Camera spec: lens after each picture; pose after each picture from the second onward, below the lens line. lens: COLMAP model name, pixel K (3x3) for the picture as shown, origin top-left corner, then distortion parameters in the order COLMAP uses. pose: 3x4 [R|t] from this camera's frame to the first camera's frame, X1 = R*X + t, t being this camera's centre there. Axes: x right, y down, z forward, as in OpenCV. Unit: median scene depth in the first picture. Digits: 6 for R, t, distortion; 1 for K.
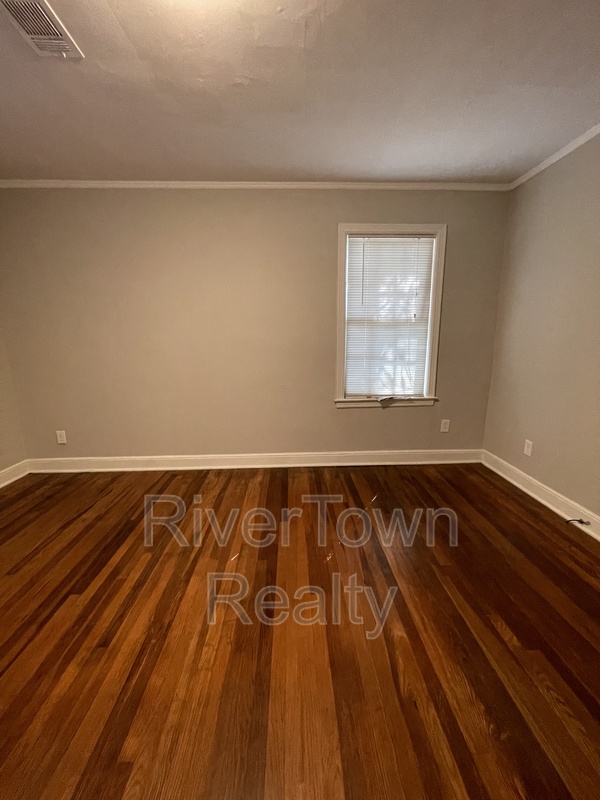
lens RADIAL K [[323.1, 0, 300.0], [0, 323.1, 400.0], [0, 0, 1]] dist [-0.000329, -0.000124]
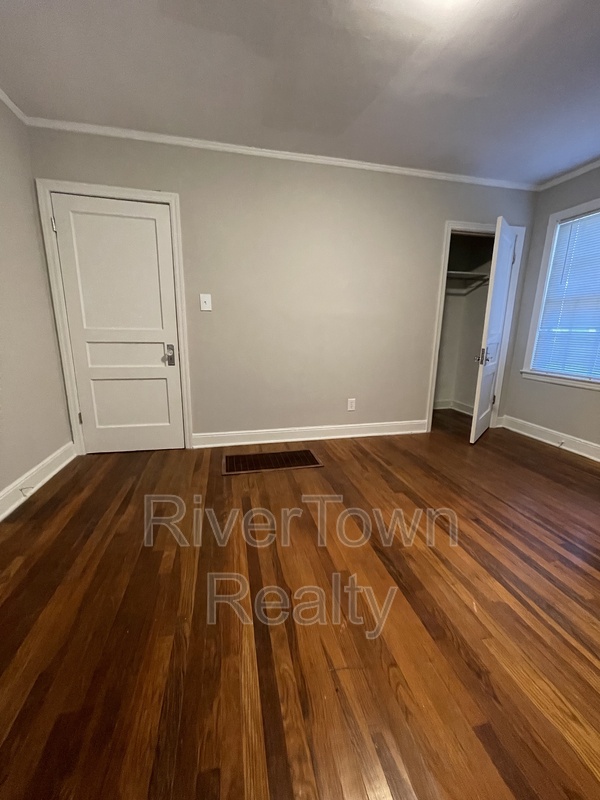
lens RADIAL K [[323.1, 0, 300.0], [0, 323.1, 400.0], [0, 0, 1]] dist [-0.000329, -0.000124]
pose [[-0.982719, 0.037378, -0.181289, 0.242213], [-0.038455, 0.916804, 0.397482, -0.160356], [0.181064, 0.397585, -0.899523, 1.214955]]
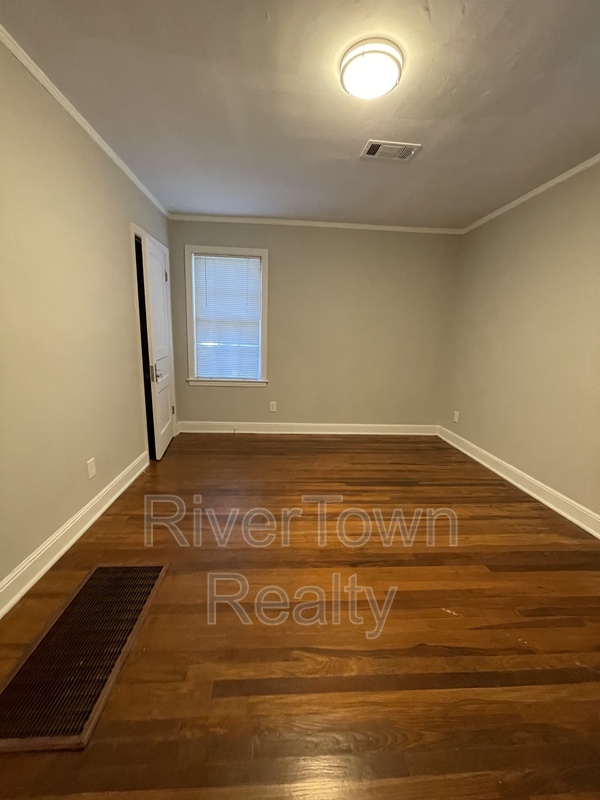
lens RADIAL K [[319.3, 0, 296.8], [0, 319.3, 401.8], [0, 0, 1]] dist [-0.000386, -0.000214]
pose [[0.022051, 0.216673, -0.975995, 0.660031], [-0.225048, 0.952253, 0.206318, -0.085466], [0.974098, 0.215096, 0.069760, 0.400997]]
